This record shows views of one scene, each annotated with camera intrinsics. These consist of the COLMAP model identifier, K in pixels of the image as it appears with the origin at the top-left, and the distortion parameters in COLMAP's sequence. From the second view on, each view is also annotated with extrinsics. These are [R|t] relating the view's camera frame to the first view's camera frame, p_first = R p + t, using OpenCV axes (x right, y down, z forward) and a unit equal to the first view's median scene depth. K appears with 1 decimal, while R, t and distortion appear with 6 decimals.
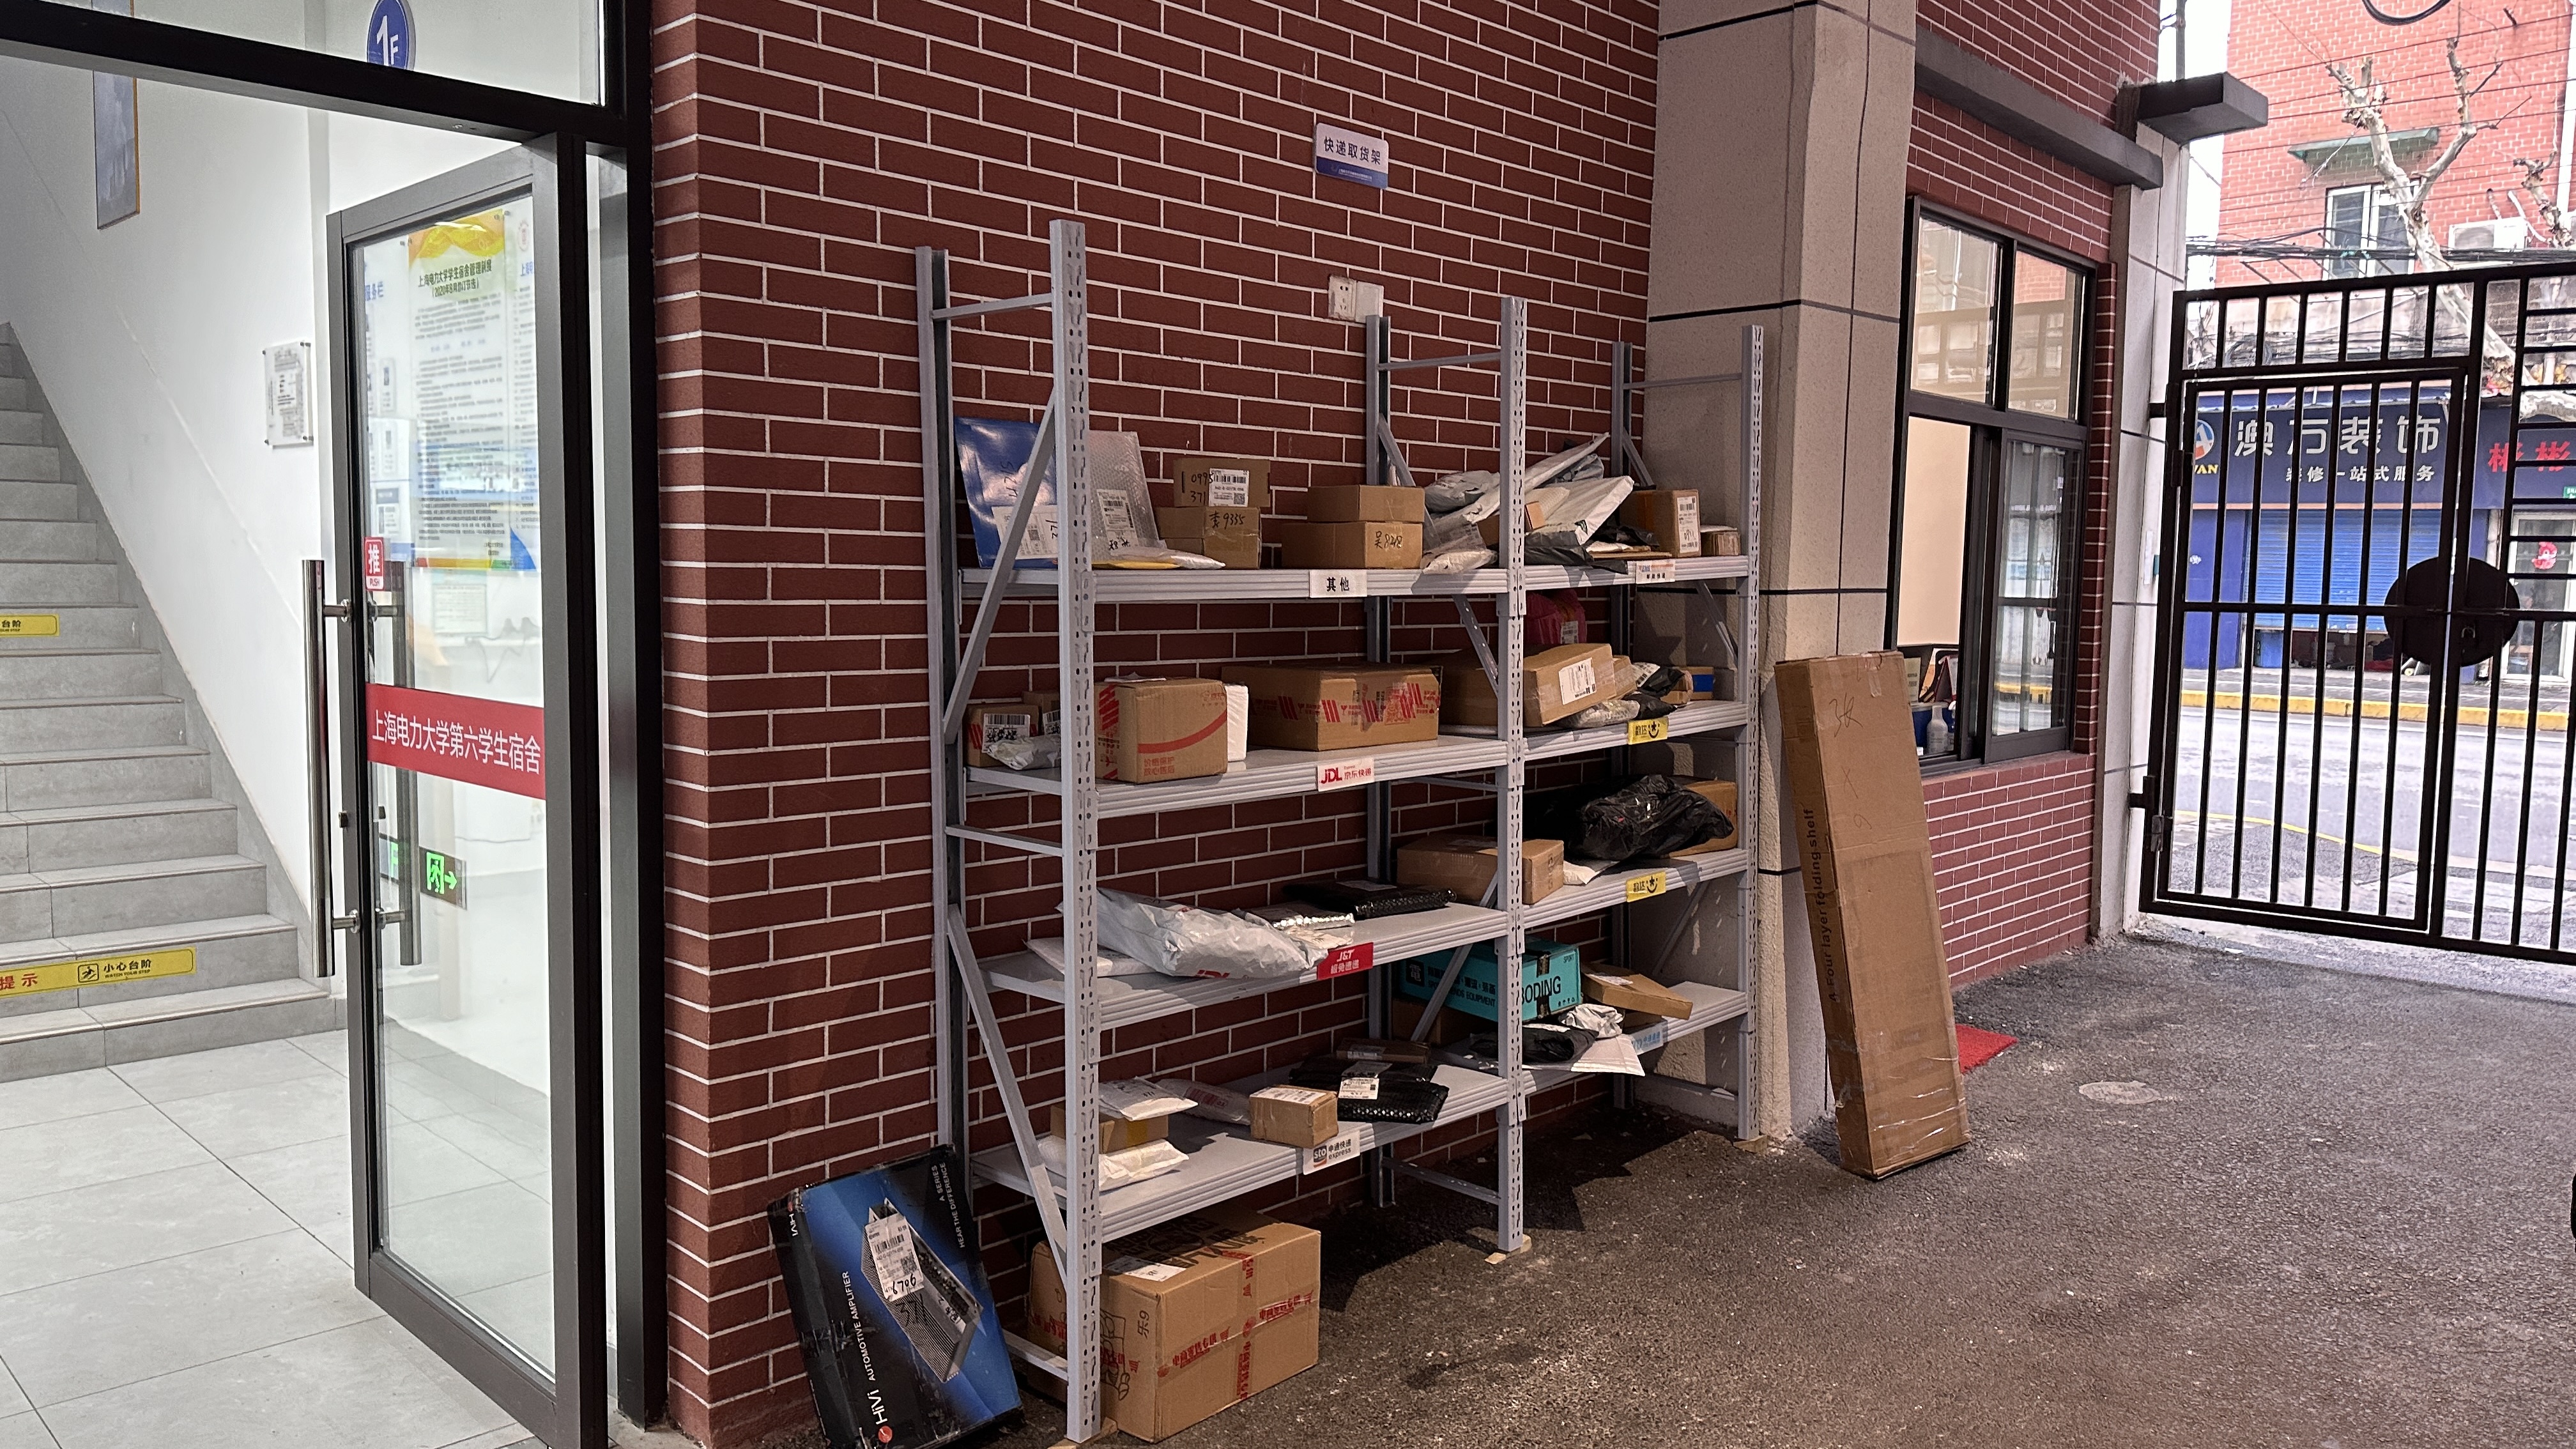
lens RADIAL K [[1807.8, 0, 1288.7], [0, 1807.8, 715.7], [0, 0, 1]] dist [0.078550, -0.099830]
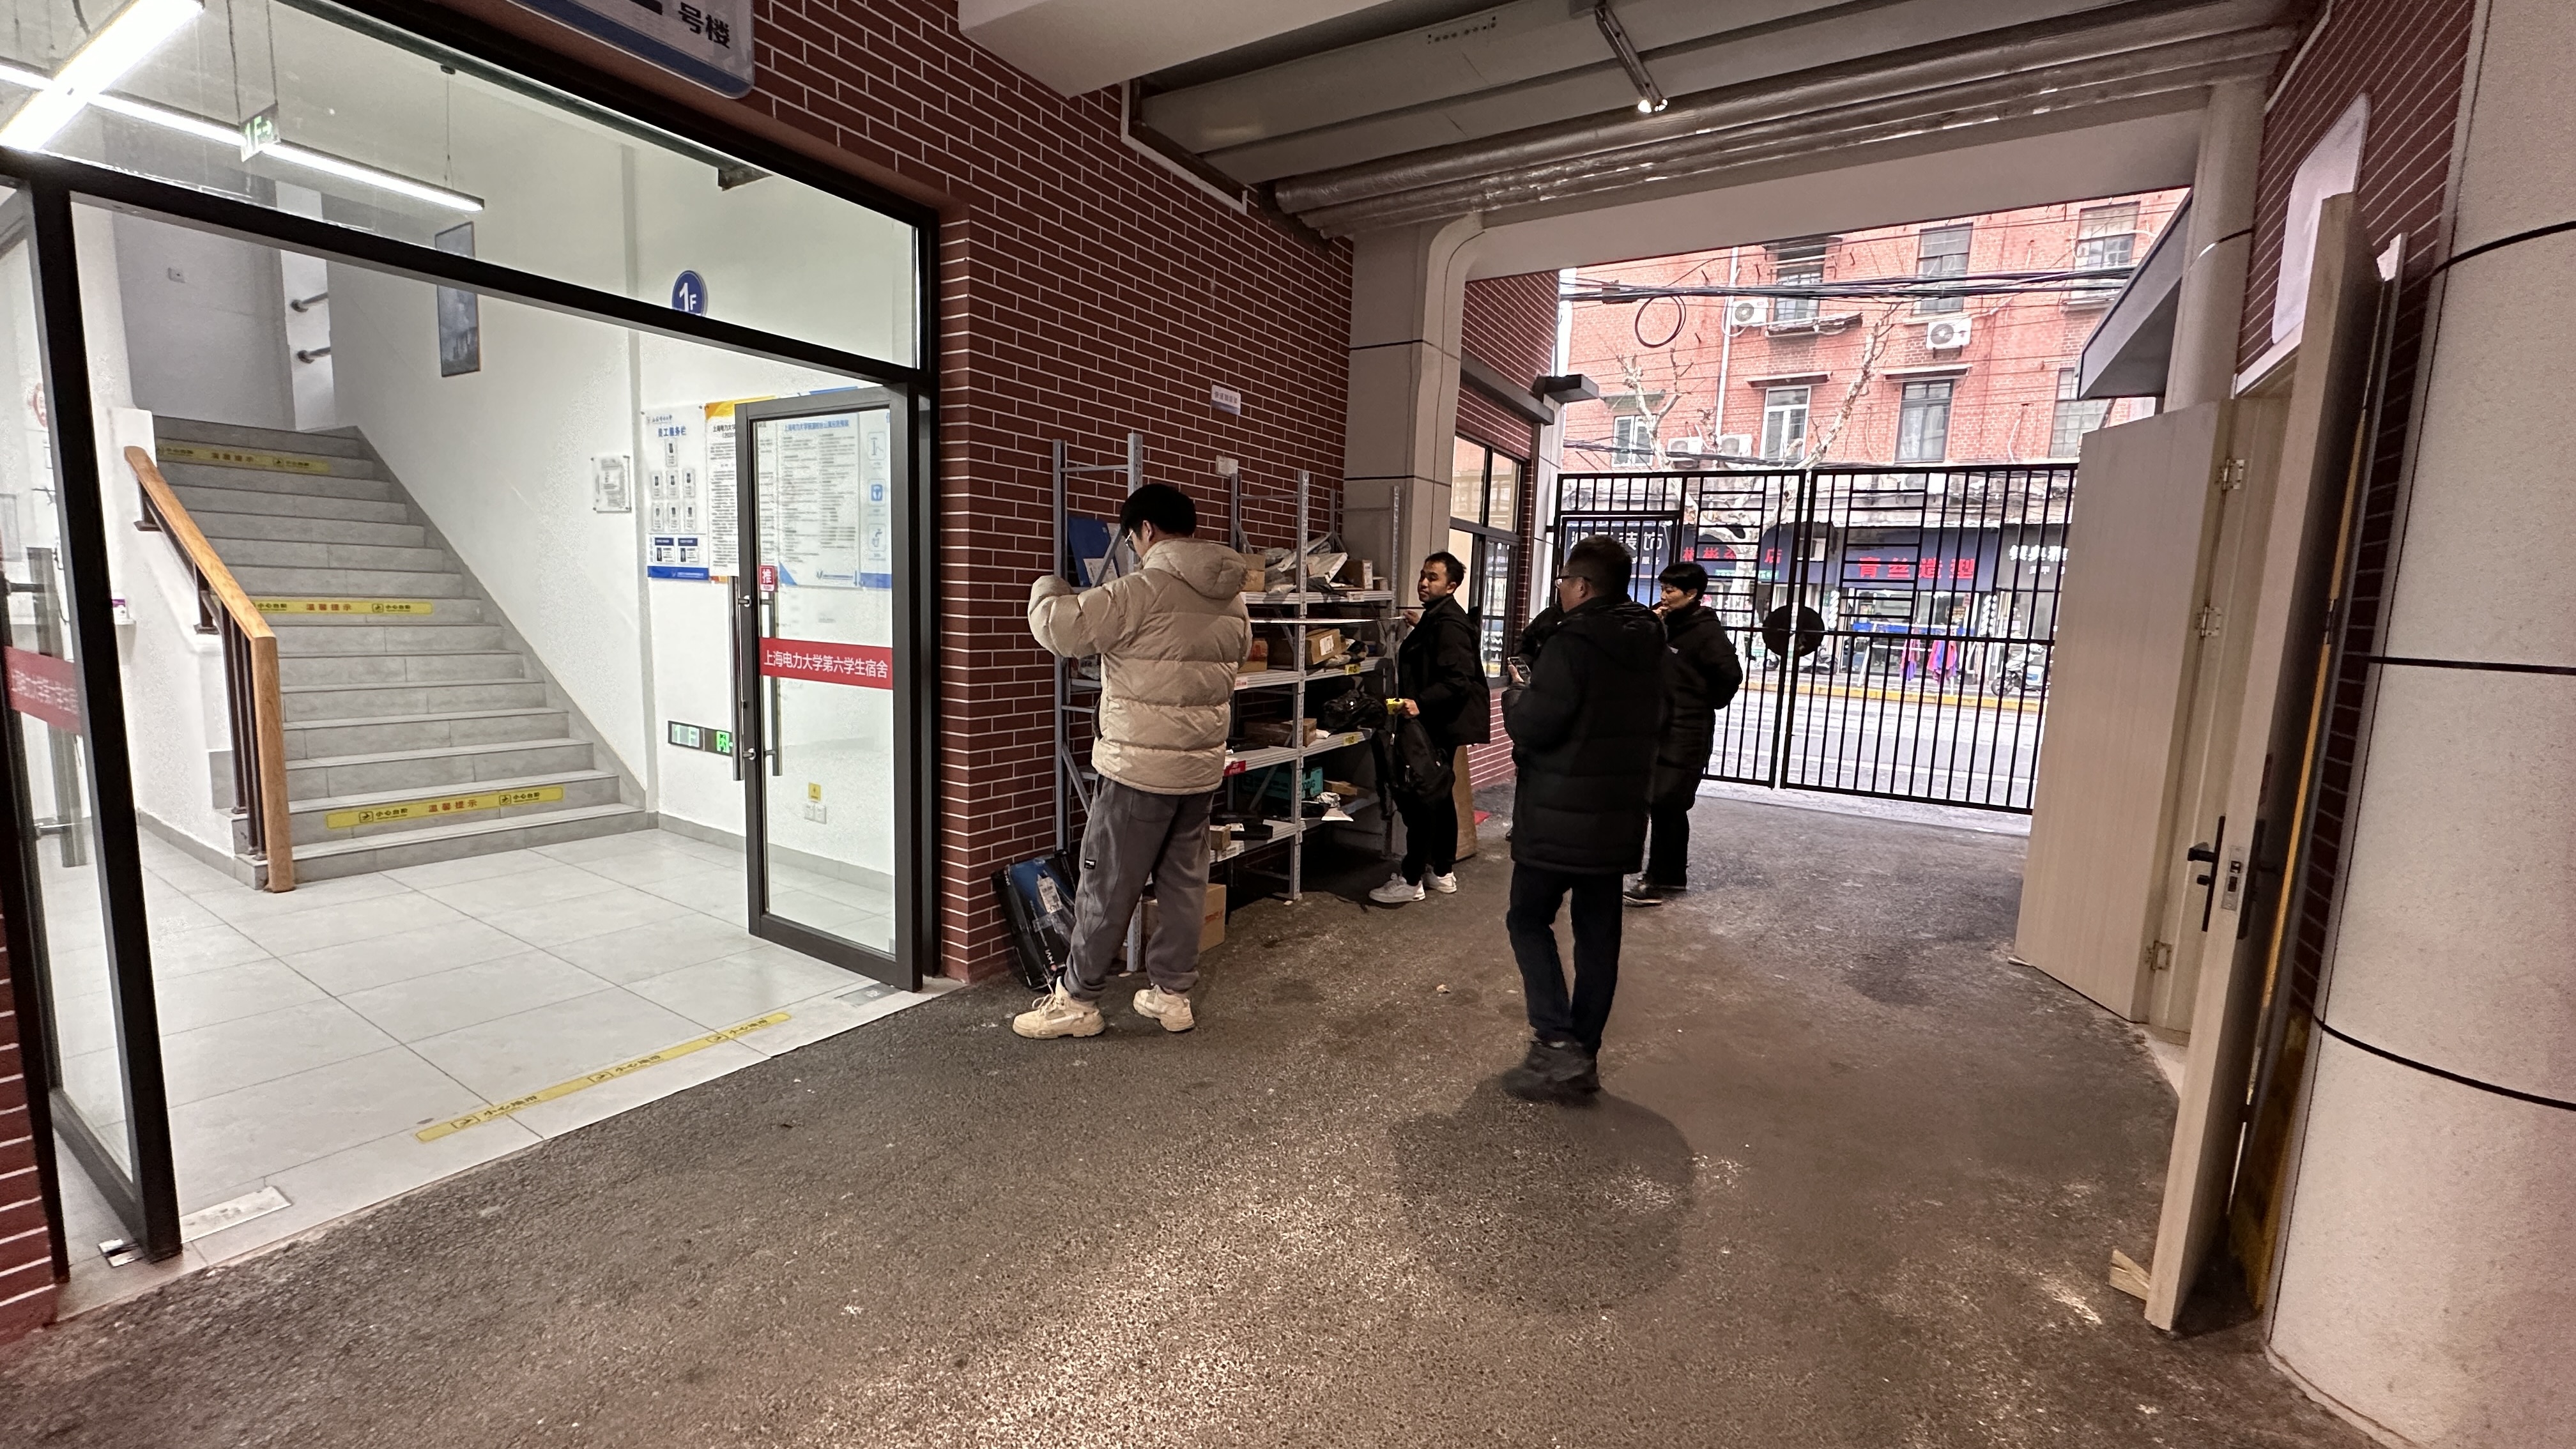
lens RADIAL K [[1023.2, 0, 1292.3], [0, 1023.2, 725.3], [0, 0, 1]] dist [-0.002249, 0.001467]
pose [[0.976429, -0.003392, 0.215810, -0.149707], [-0.006187, 0.999026, 0.043696, 0.023923], [-0.215748, -0.044001, 0.975457, -0.214710]]
